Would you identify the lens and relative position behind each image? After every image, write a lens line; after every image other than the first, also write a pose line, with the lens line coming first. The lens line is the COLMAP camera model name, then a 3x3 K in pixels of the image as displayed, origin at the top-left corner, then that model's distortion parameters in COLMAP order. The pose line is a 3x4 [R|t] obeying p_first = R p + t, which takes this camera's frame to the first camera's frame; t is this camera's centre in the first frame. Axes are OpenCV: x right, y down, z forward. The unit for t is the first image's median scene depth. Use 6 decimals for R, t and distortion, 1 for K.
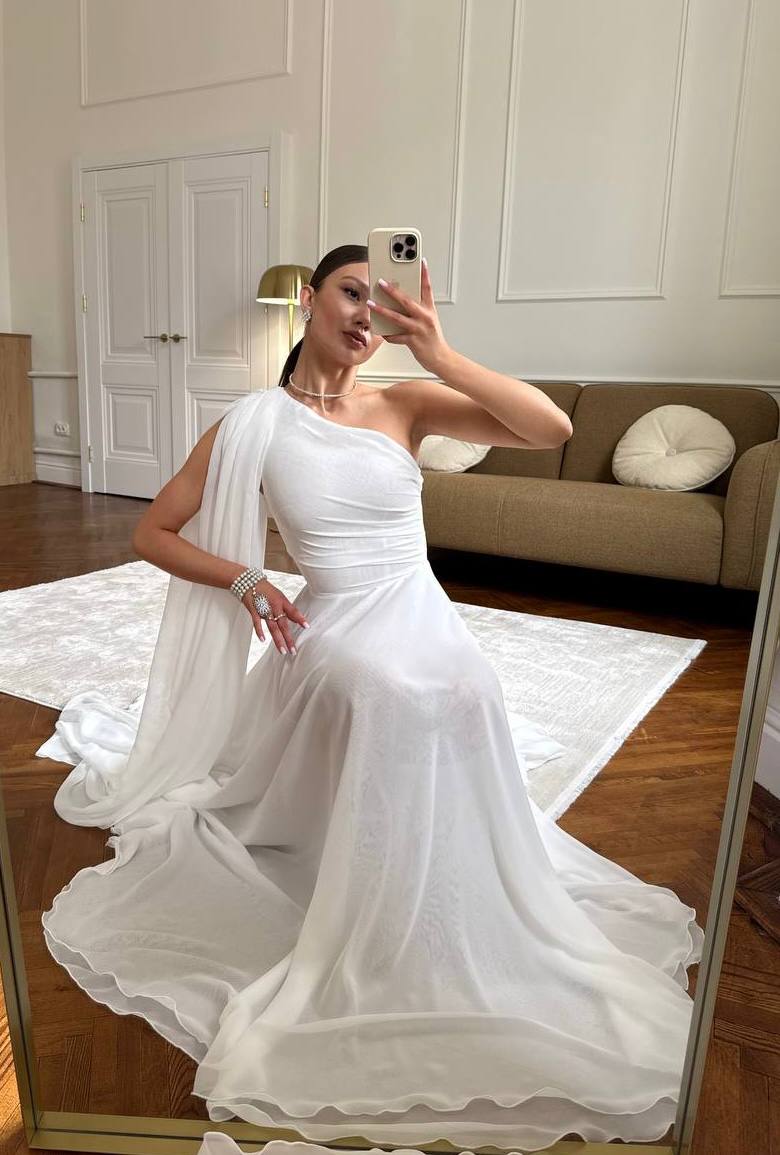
lens RADIAL K [[856.0, 0, 379.9], [0, 856.0, 556.2], [0, 0, 1]] dist [0.064576, -0.100779]
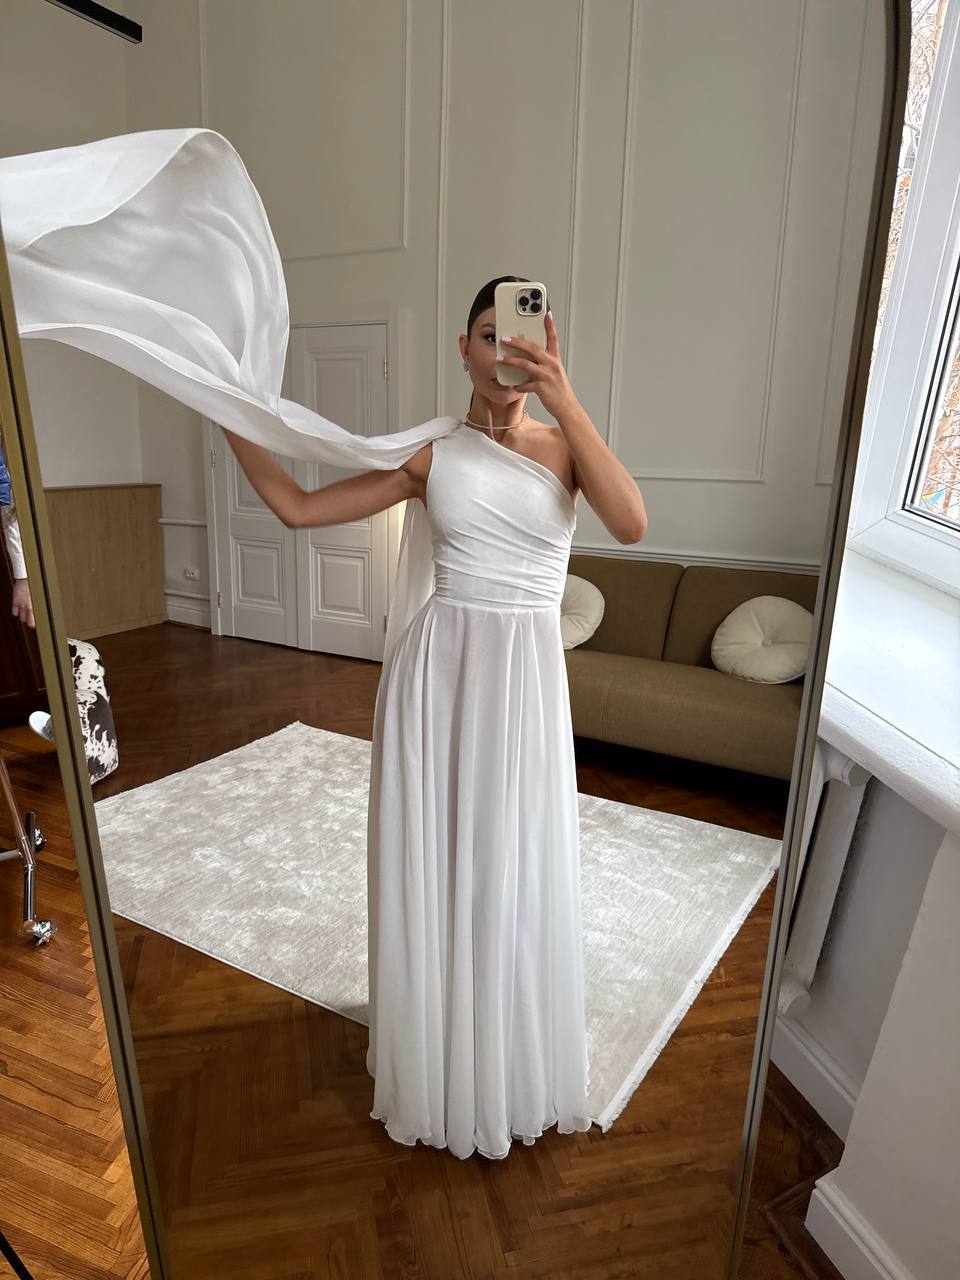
lens RADIAL K [[853.0, 0, 500.2], [0, 853.0, 640.5], [0, 0, 1]] dist [0.051644, -0.076479]
pose [[0.999979, -0.000284, -0.006531, 0.021801], [0.000454, 0.999660, 0.026053, -0.189767], [0.006521, -0.026055, 0.999639, -0.070596]]
